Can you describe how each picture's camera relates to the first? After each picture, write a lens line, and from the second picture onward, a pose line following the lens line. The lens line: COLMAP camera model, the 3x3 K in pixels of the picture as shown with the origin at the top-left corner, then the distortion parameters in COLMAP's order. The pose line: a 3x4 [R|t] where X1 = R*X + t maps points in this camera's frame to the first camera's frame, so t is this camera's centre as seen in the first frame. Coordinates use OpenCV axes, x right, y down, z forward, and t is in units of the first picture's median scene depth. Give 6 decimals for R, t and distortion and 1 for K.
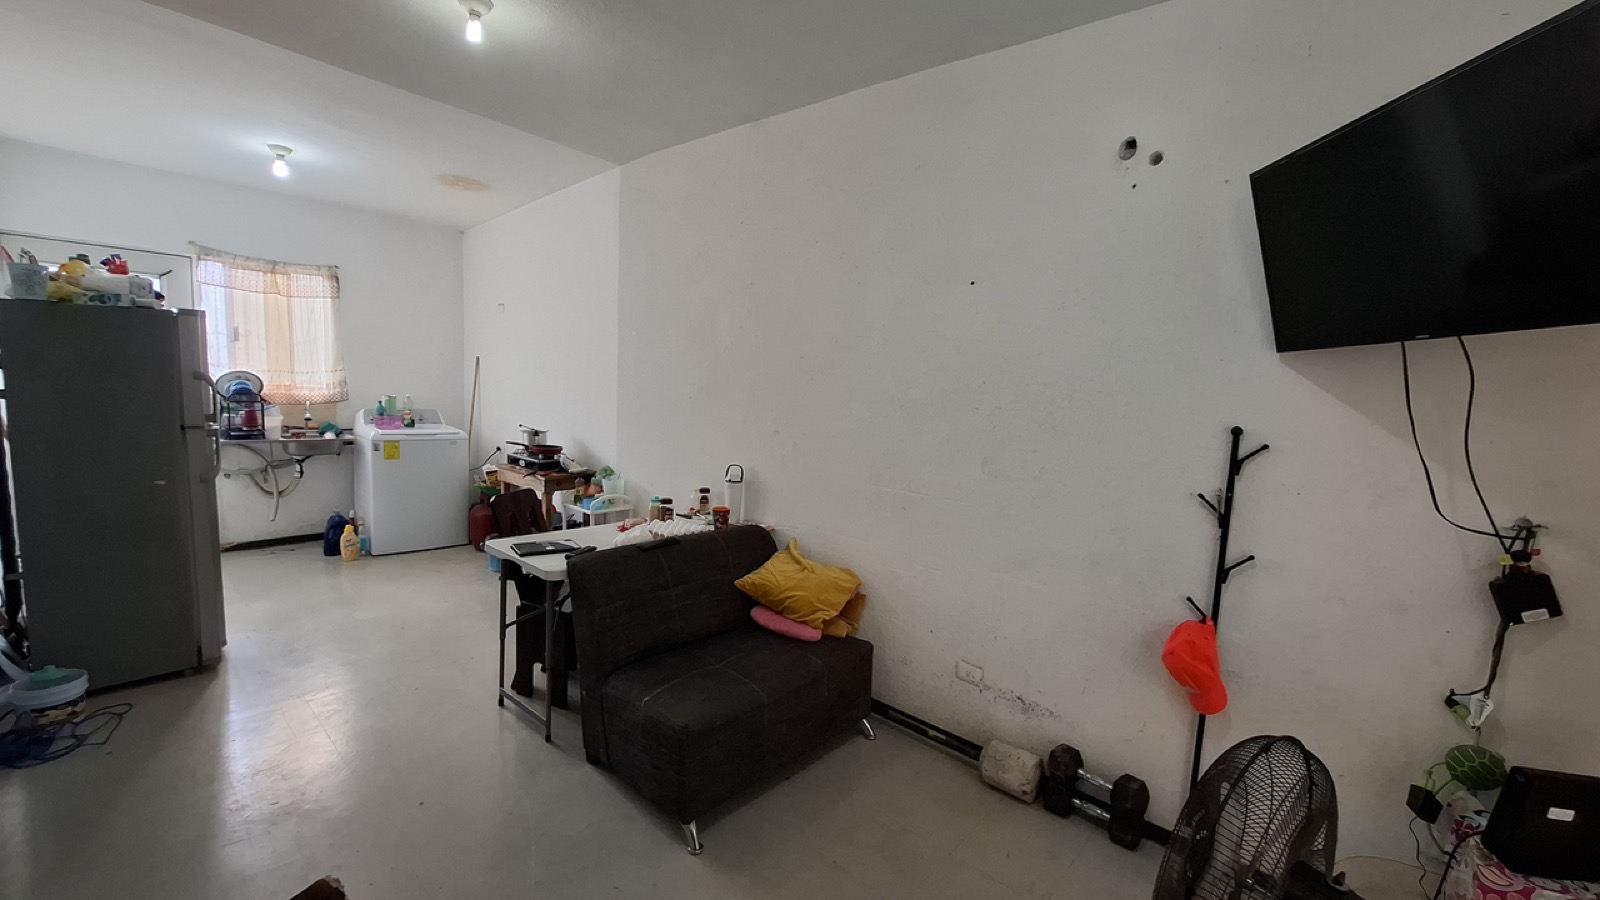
lens RADIAL K [[632.6, 0, 800.8], [0, 632.6, 452.0], [0, 0, 1]] dist [-0.003232, 0.000145]
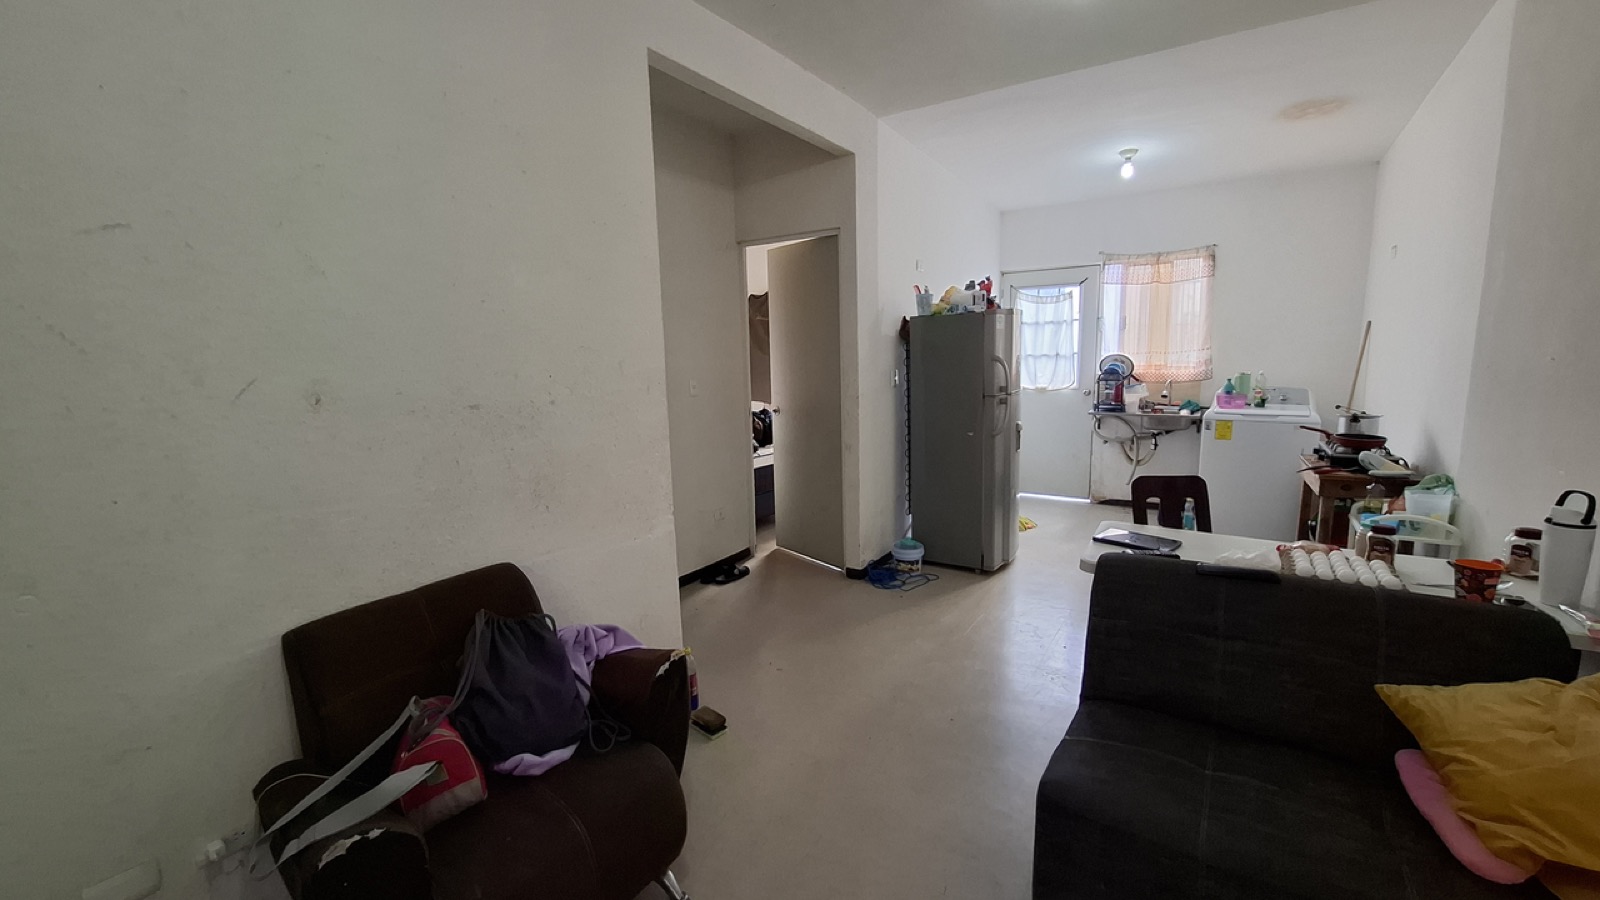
lens RADIAL K [[632.6, 0, 800.8], [0, 632.6, 452.0], [0, 0, 1]] dist [-0.003232, 0.000145]
pose [[0.150193, 0.099317, -0.983656, 0.196833], [-0.077397, 0.993069, 0.088450, -0.004825], [0.985623, 0.062848, 0.156838, 0.227019]]
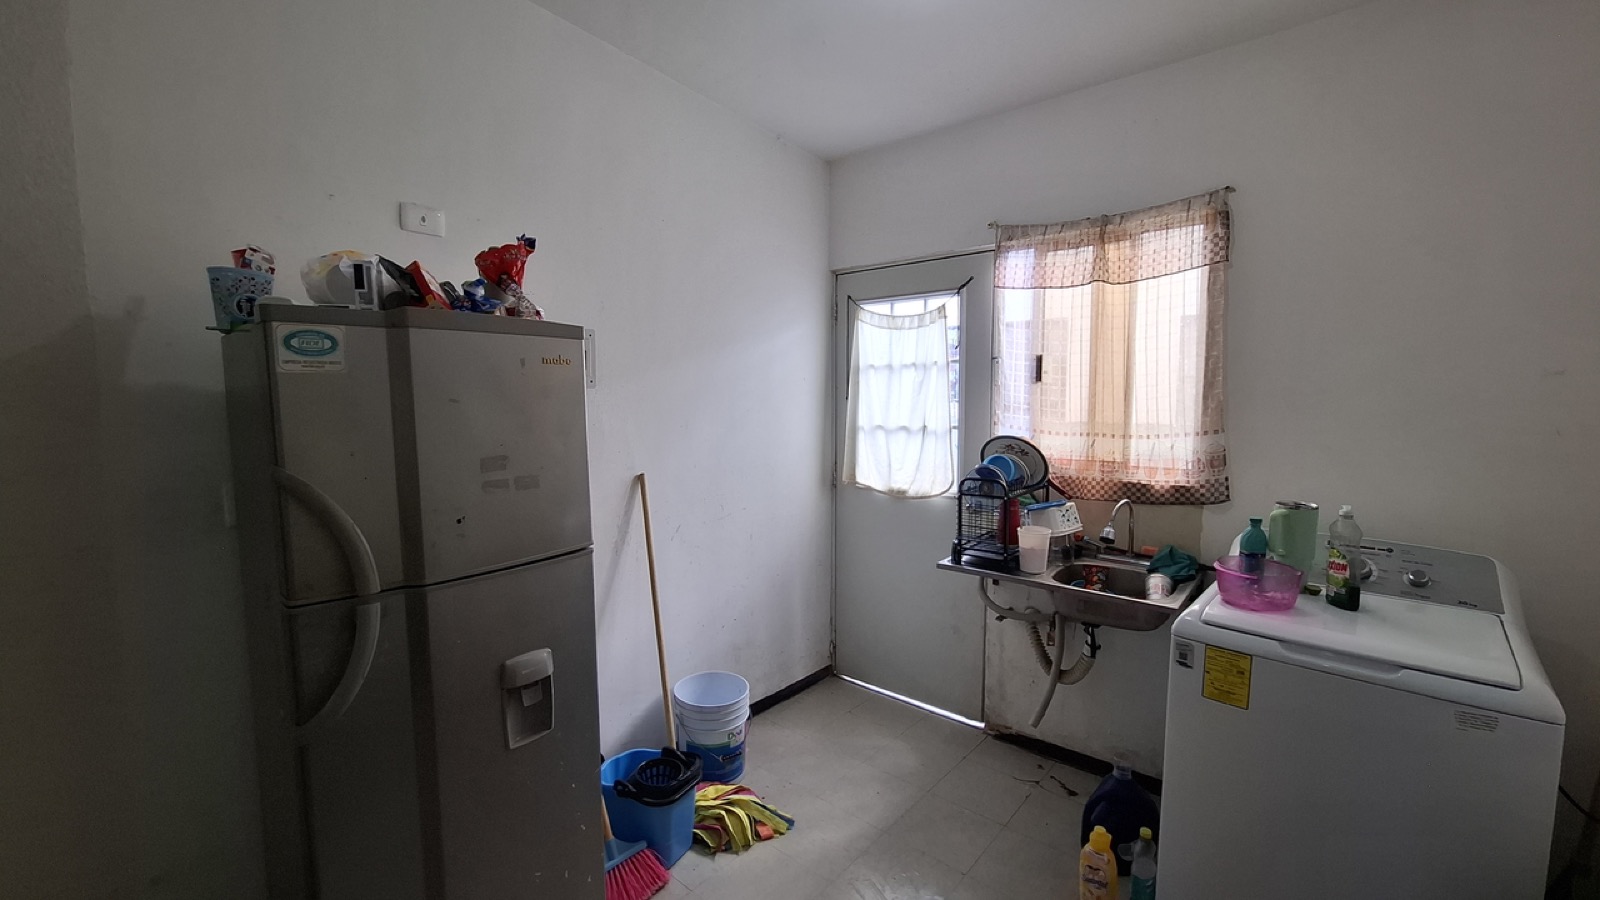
lens RADIAL K [[632.6, 0, 800.8], [0, 632.6, 452.0], [0, 0, 1]] dist [-0.003232, 0.000145]
pose [[0.032357, 0.034559, -0.998879, -0.333226], [-0.107462, 0.993729, 0.030899, -0.105894], [0.993683, 0.106341, 0.035868, 0.760308]]
